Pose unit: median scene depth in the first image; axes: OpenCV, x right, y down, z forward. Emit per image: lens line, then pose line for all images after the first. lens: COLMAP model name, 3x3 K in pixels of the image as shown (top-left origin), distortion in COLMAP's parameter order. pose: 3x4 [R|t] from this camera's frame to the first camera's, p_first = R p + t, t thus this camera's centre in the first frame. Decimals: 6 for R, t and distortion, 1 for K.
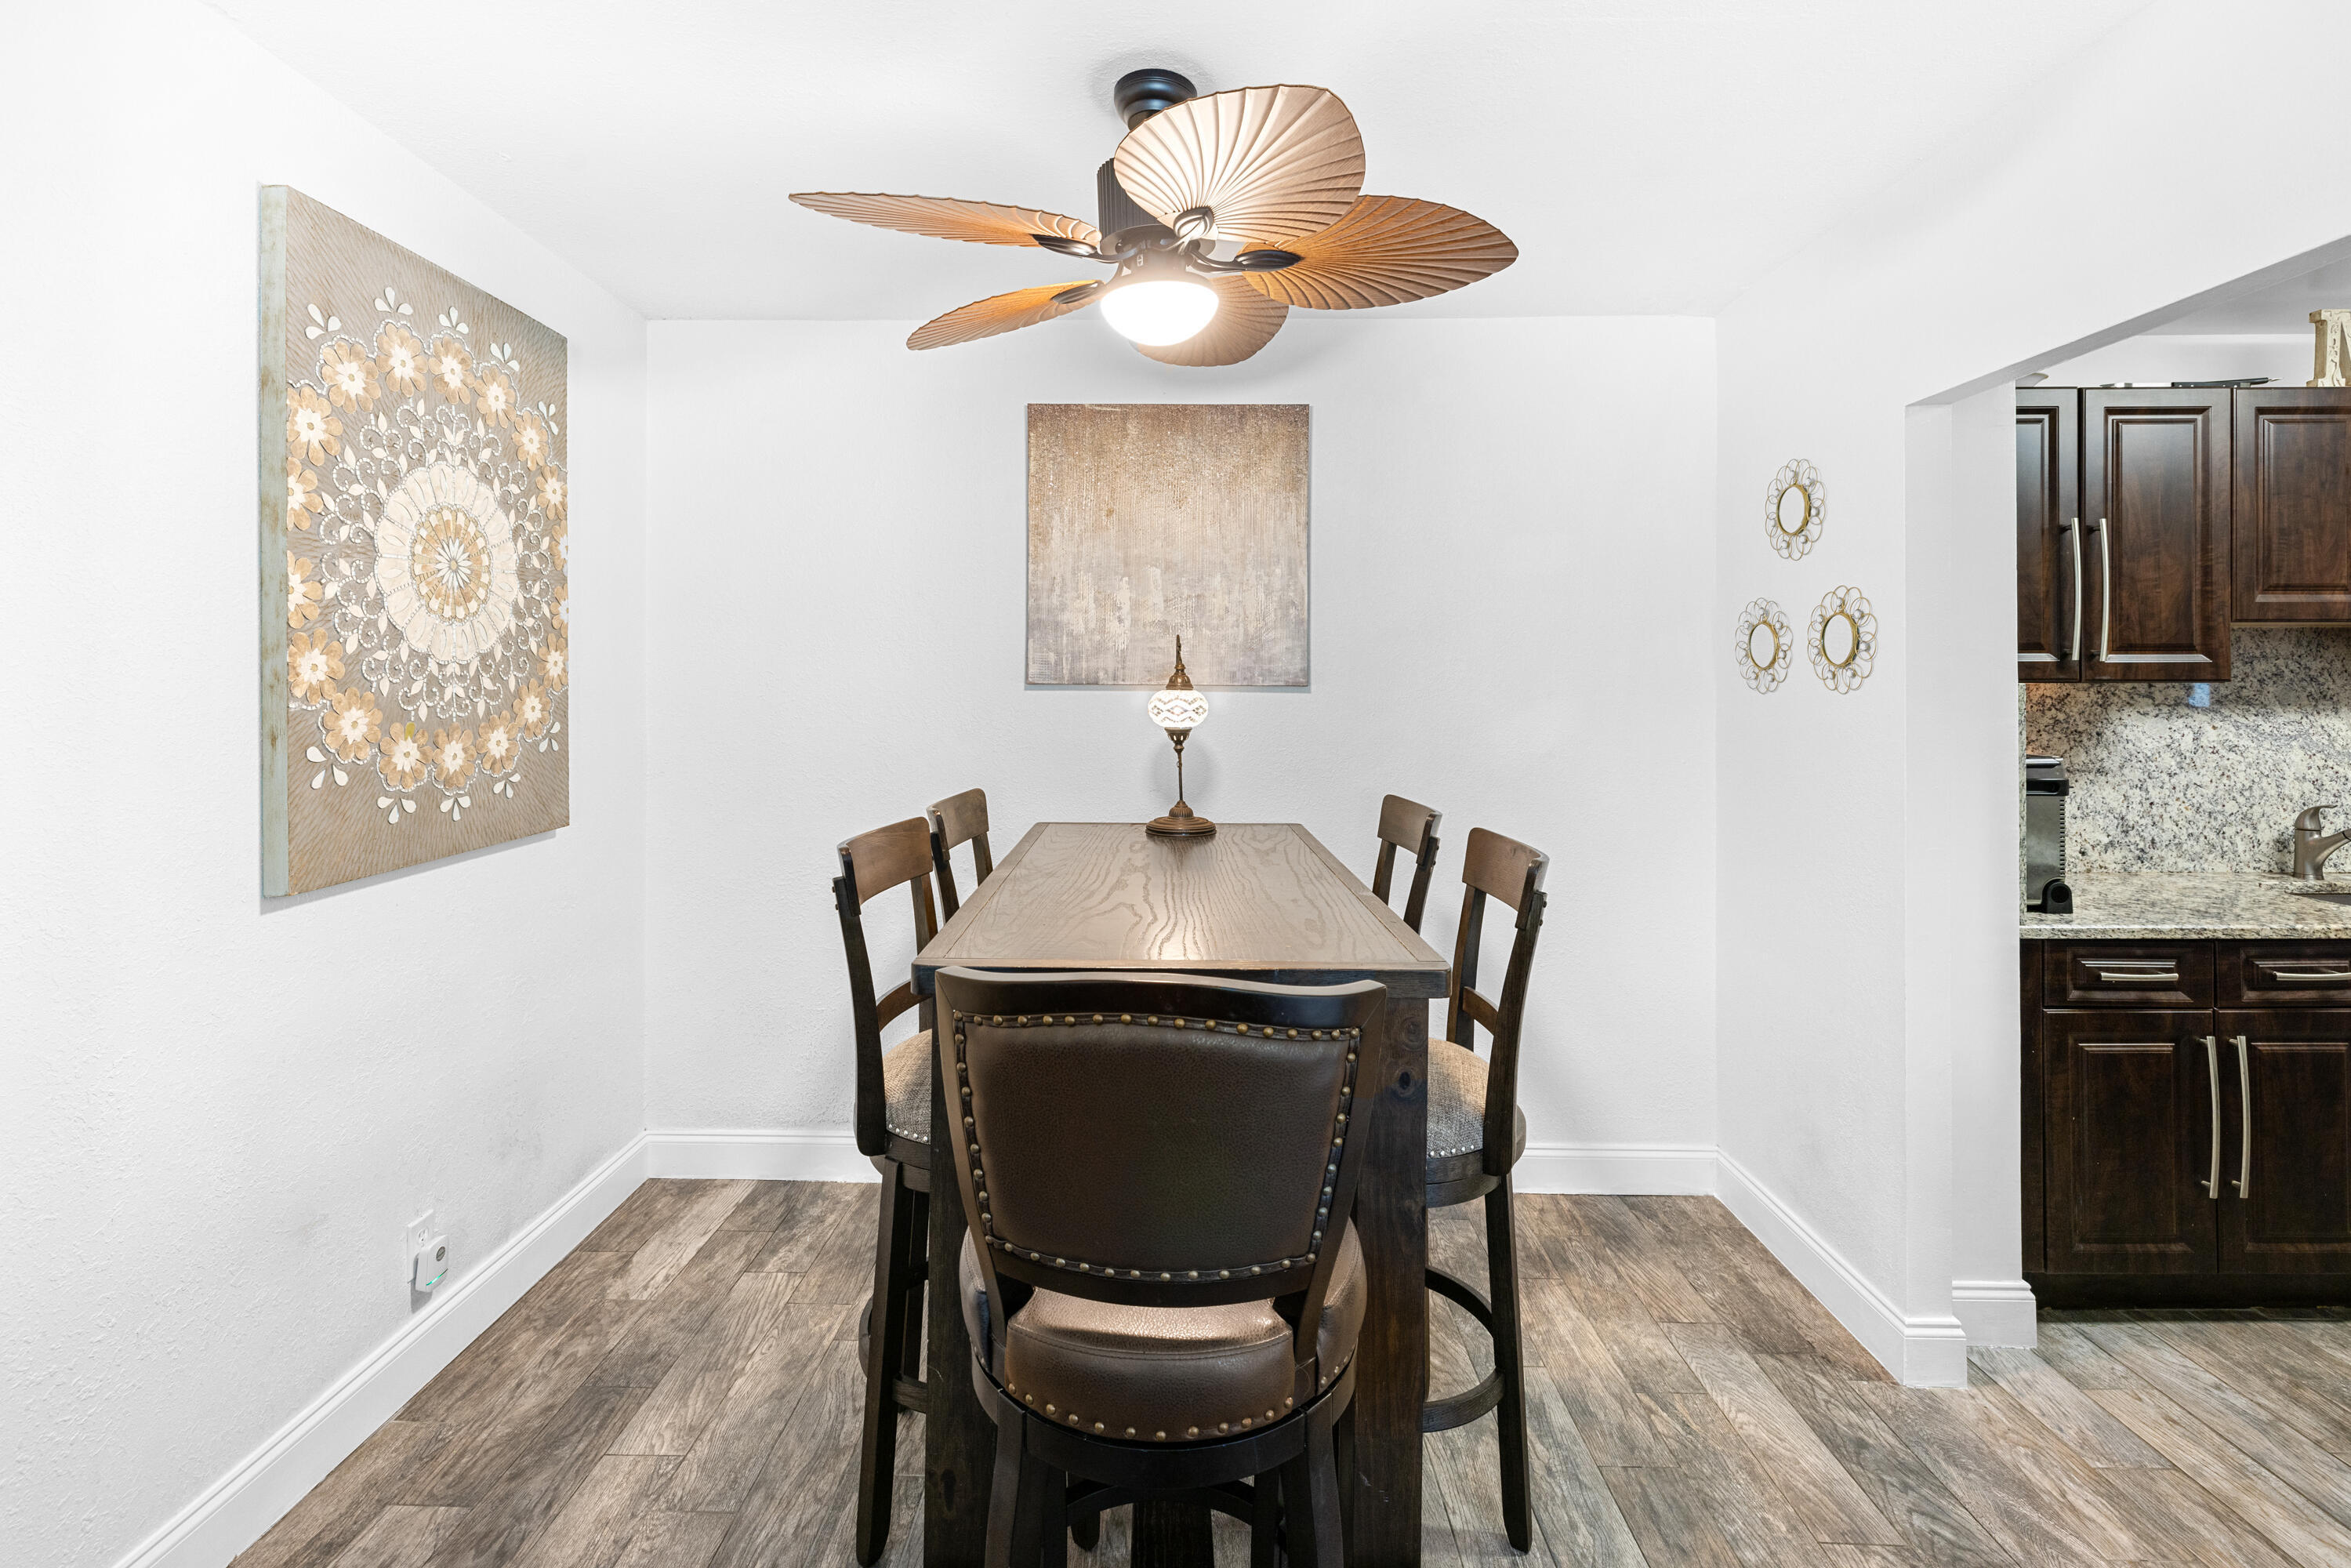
lens RADIAL K [[1019.1, 0, 1176.8], [0, 1019.1, 673.3], [0, 0, 1]] dist [-0.002657, 0.000196]
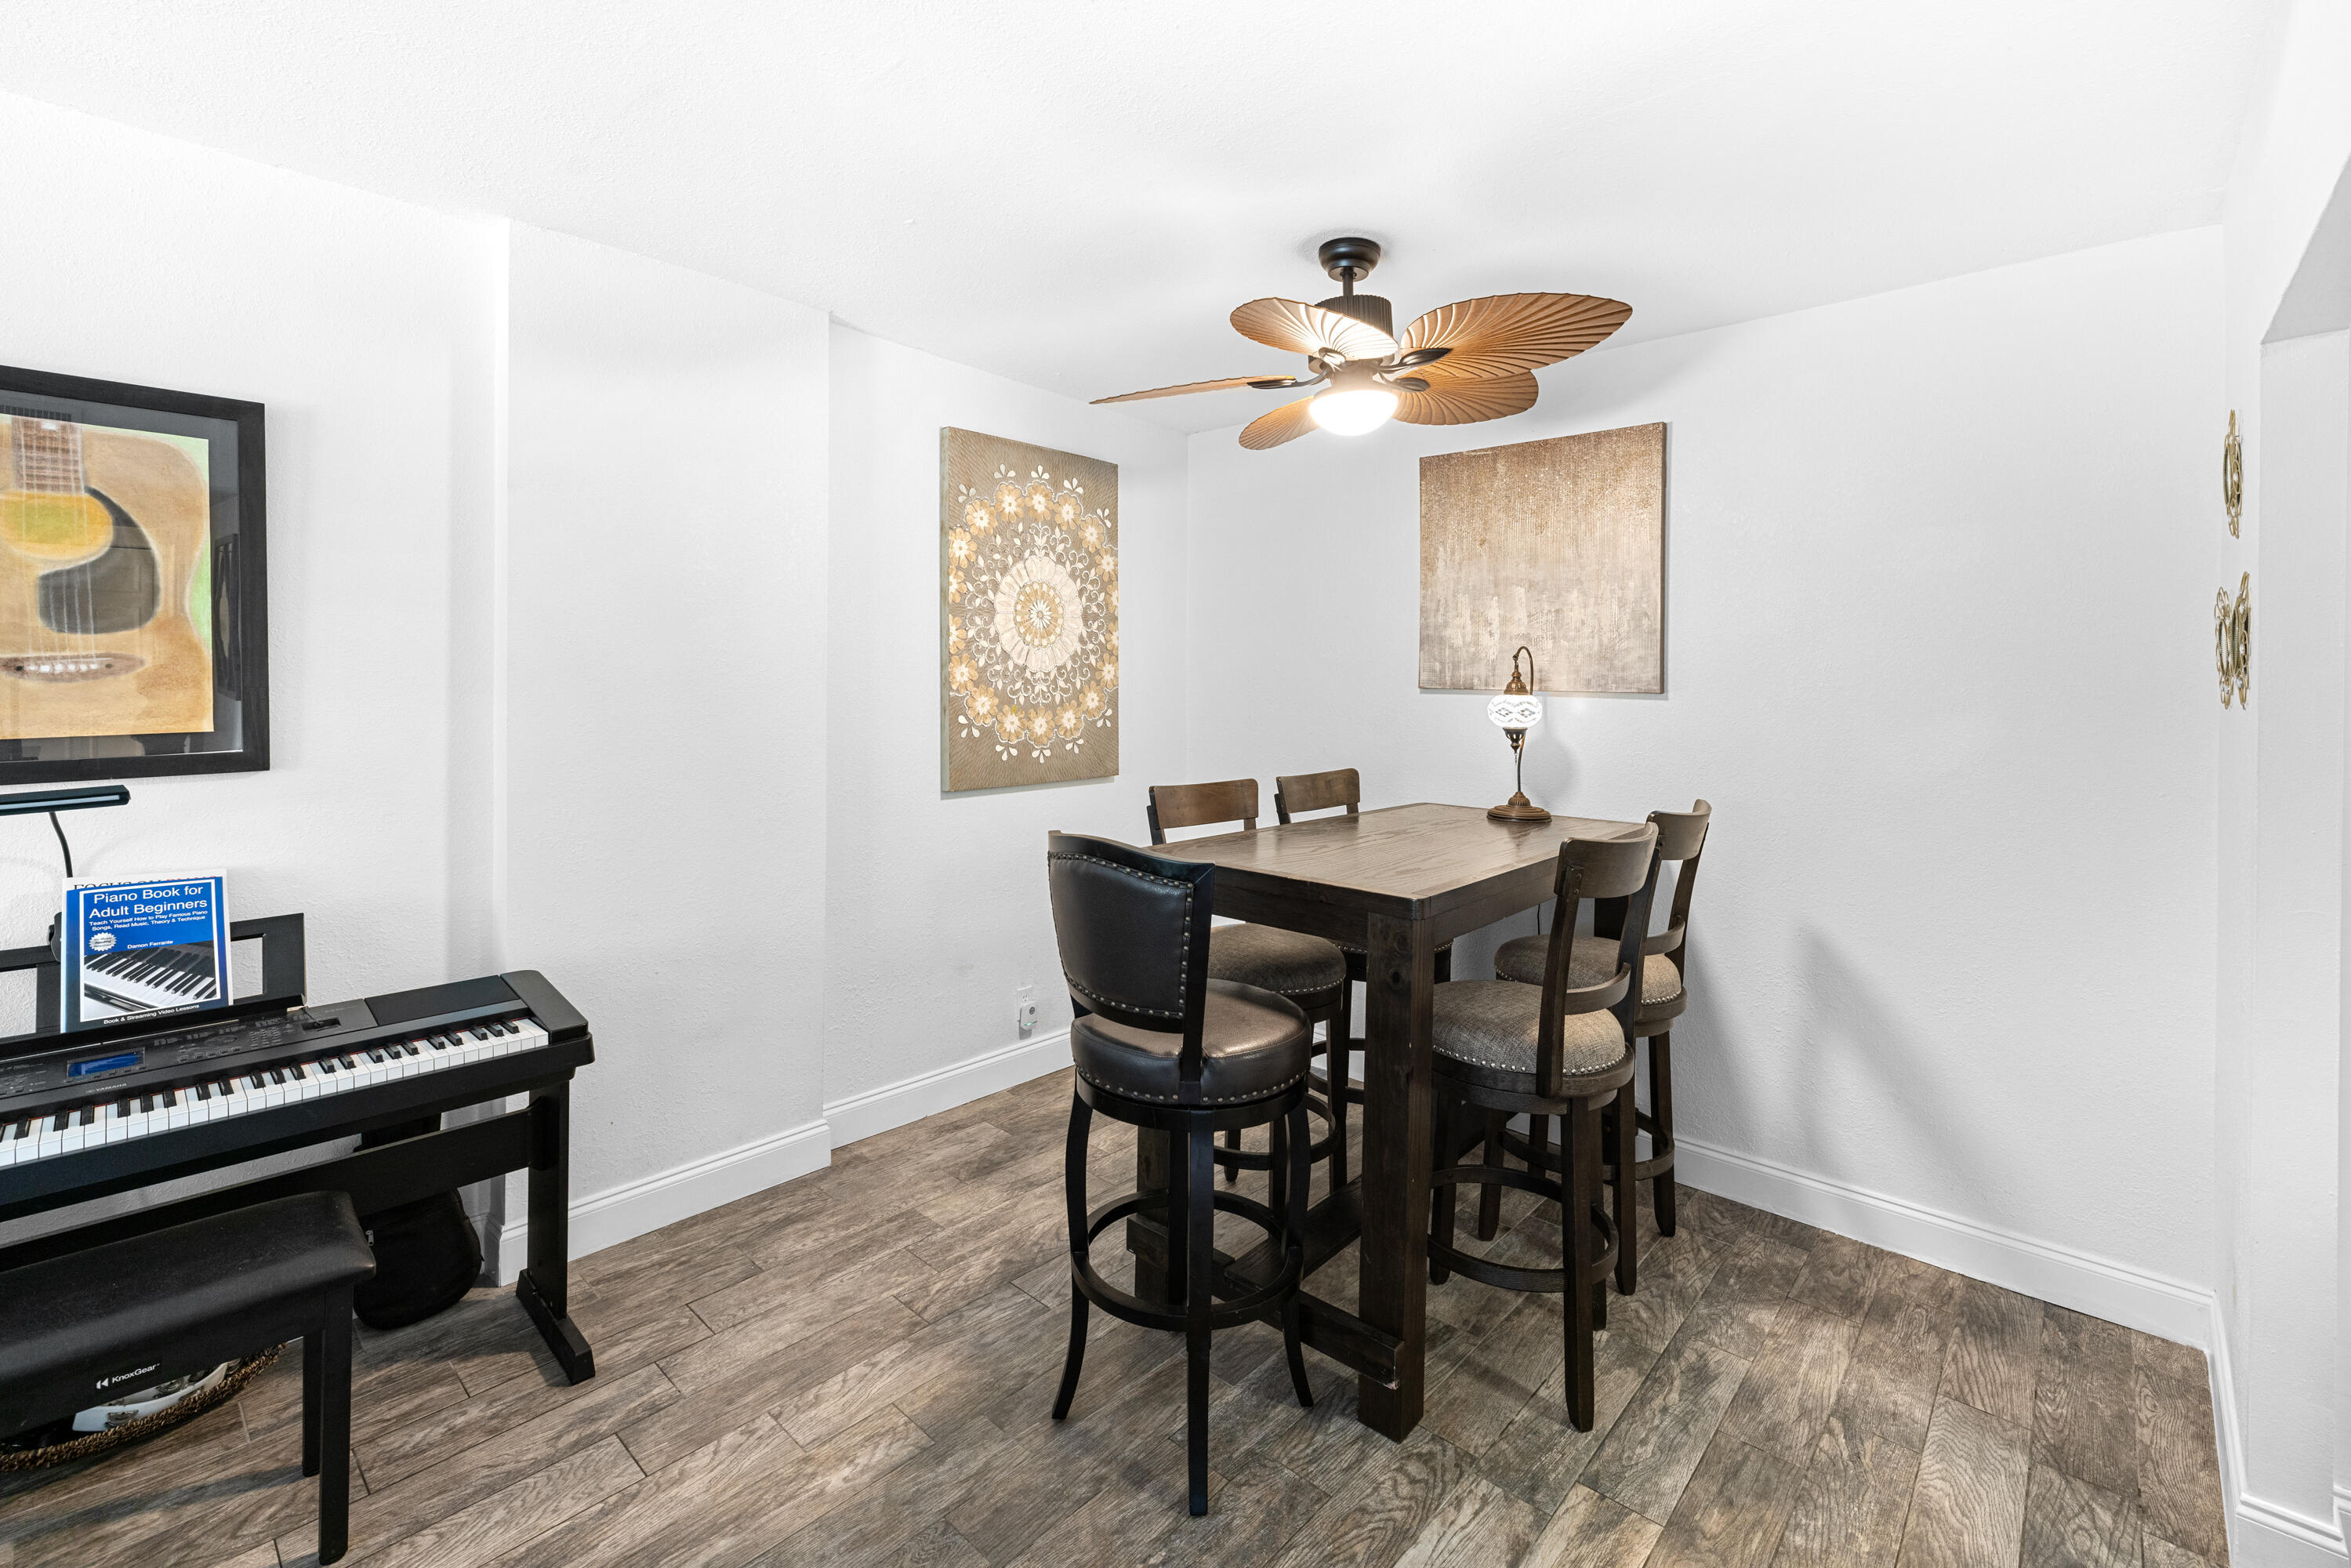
lens RADIAL K [[1018.5, 0, 1175.3], [0, 1018.5, 695.8], [0, 0, 1]] dist [-0.000015, -0.000428]
pose [[0.749887, 0.015121, -0.661393, 0.556837], [-0.005429, 0.999846, 0.016703, 0.000528], [0.661544, -0.008935, 0.749853, -0.132883]]
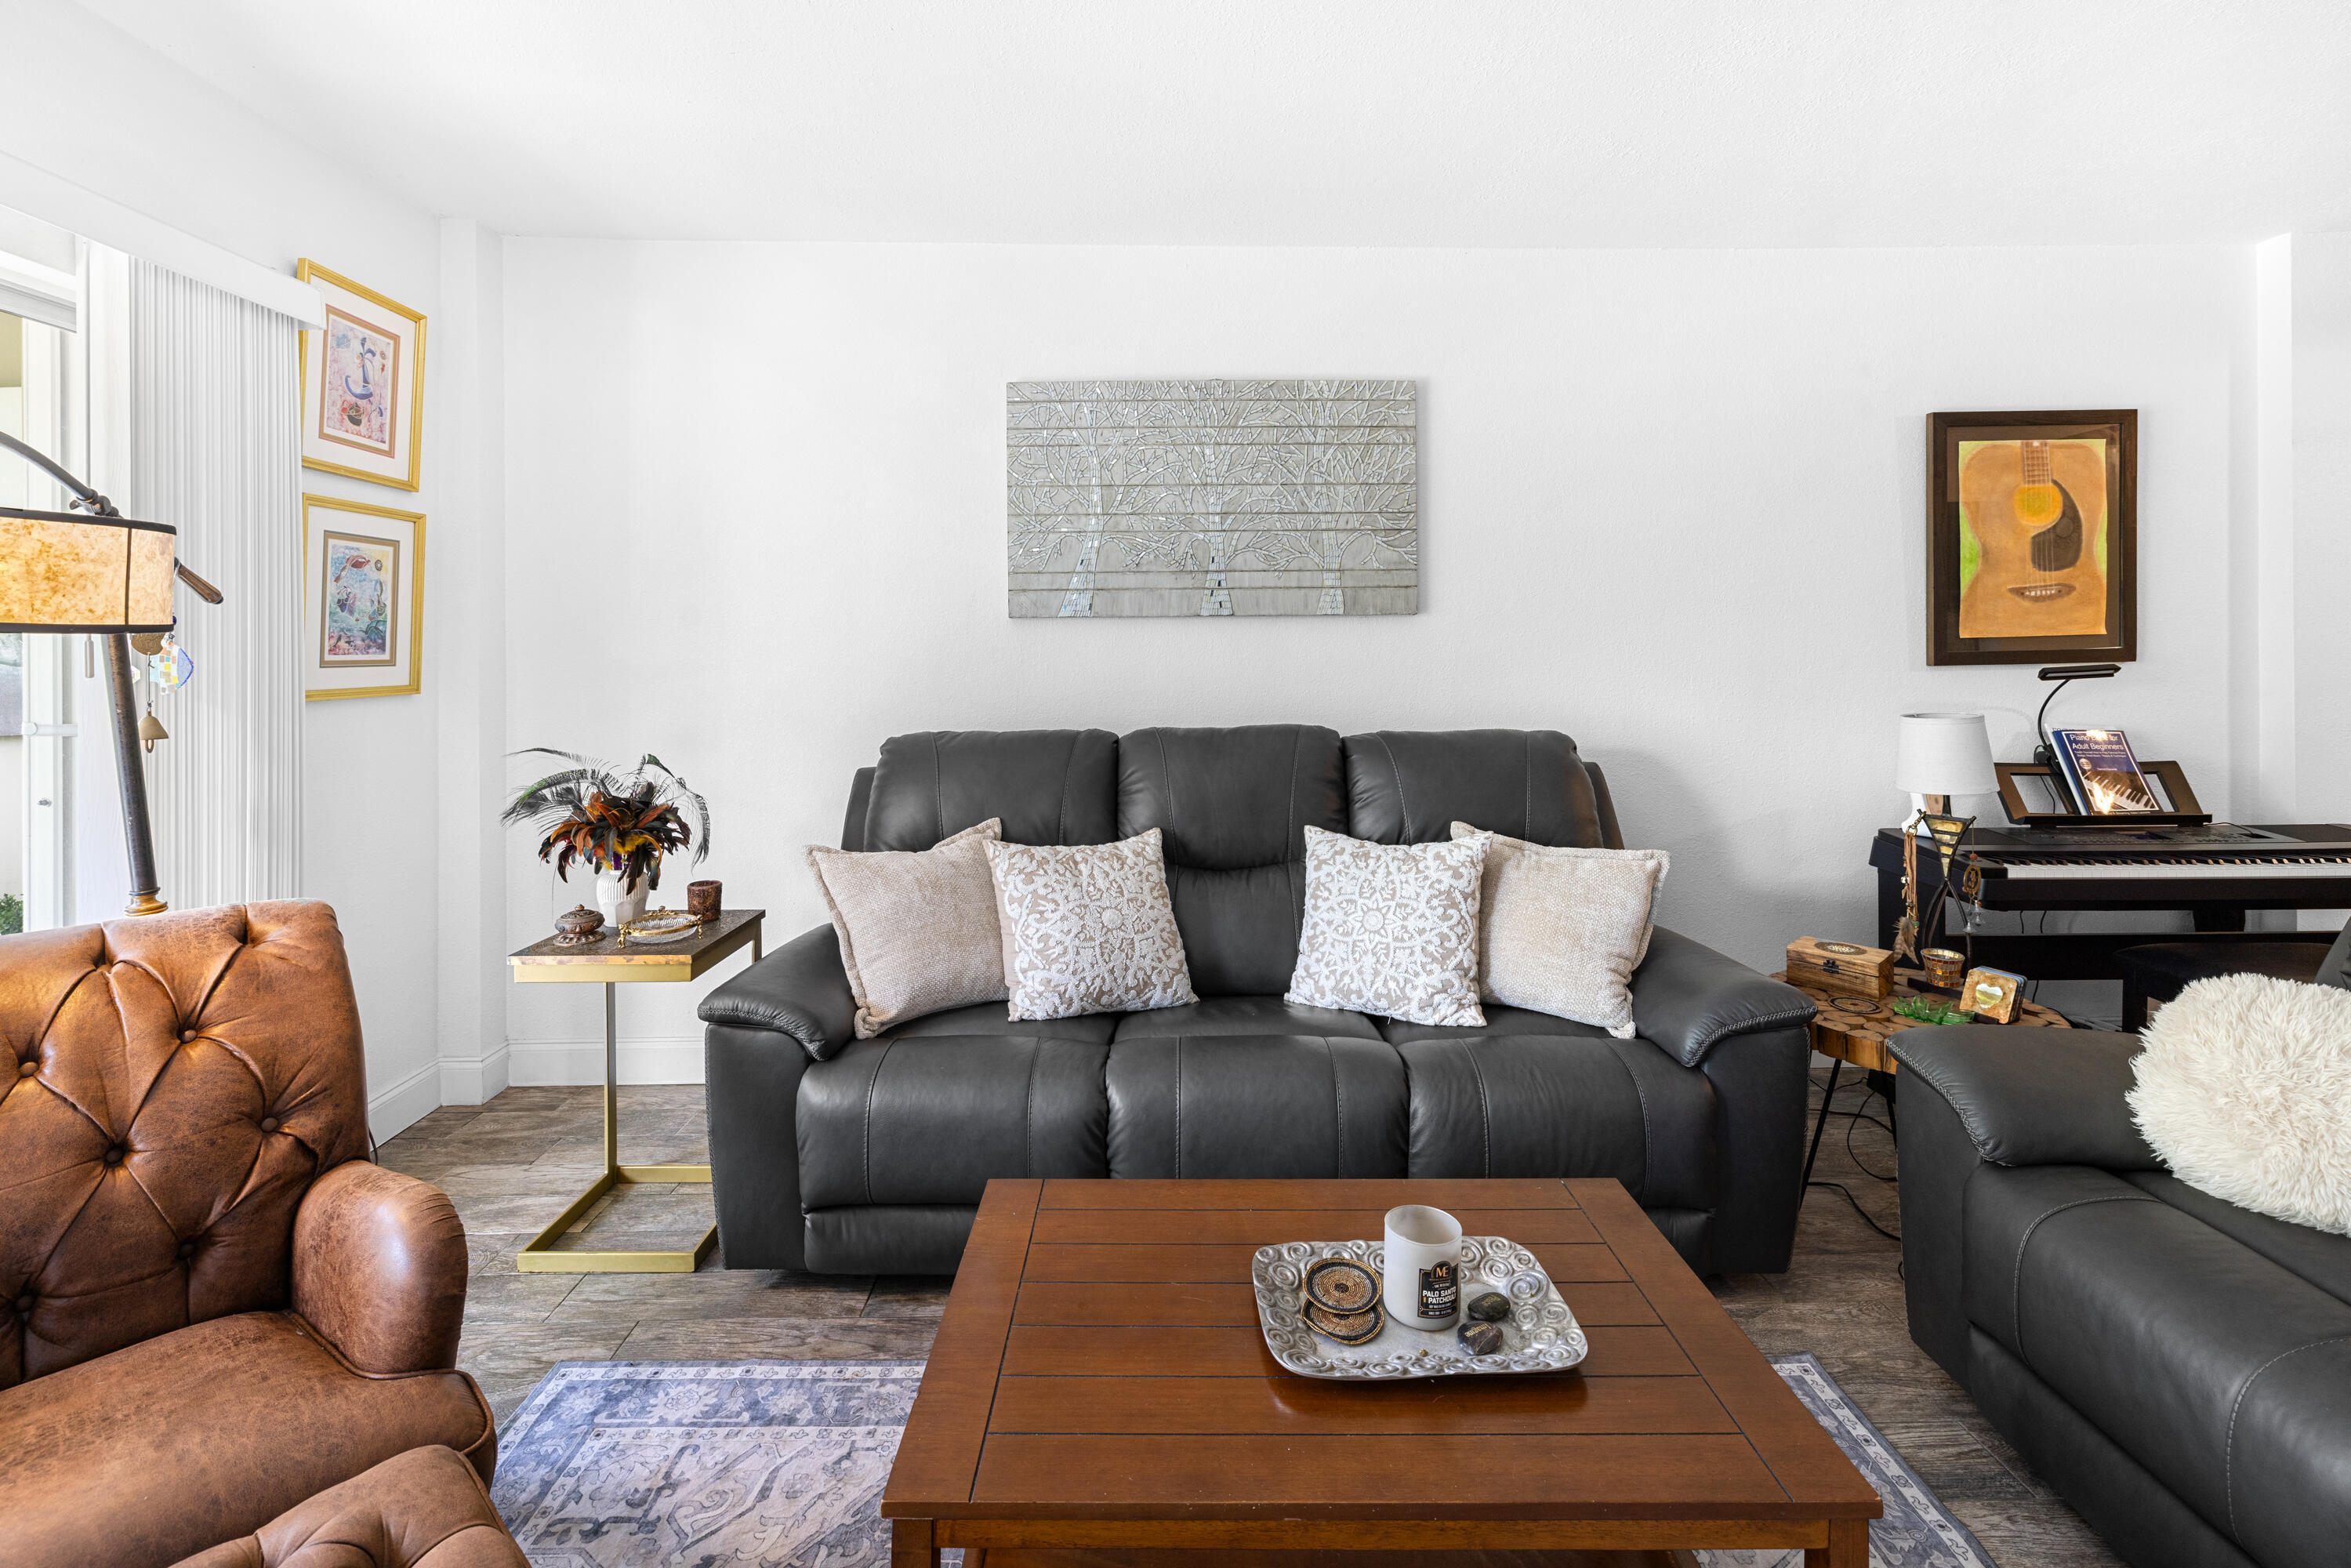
lens RADIAL K [[1023.2, 0, 1175.4], [0, 1023.2, 654.4], [0, 0, 1]] dist [-0.003025, 0.000204]
pose [[0.040119, 0.004337, -0.999185, 0.620973], [0.012298, 0.999913, 0.004834, 0.057418], [0.999119, -0.012482, 0.040062, -1.312043]]
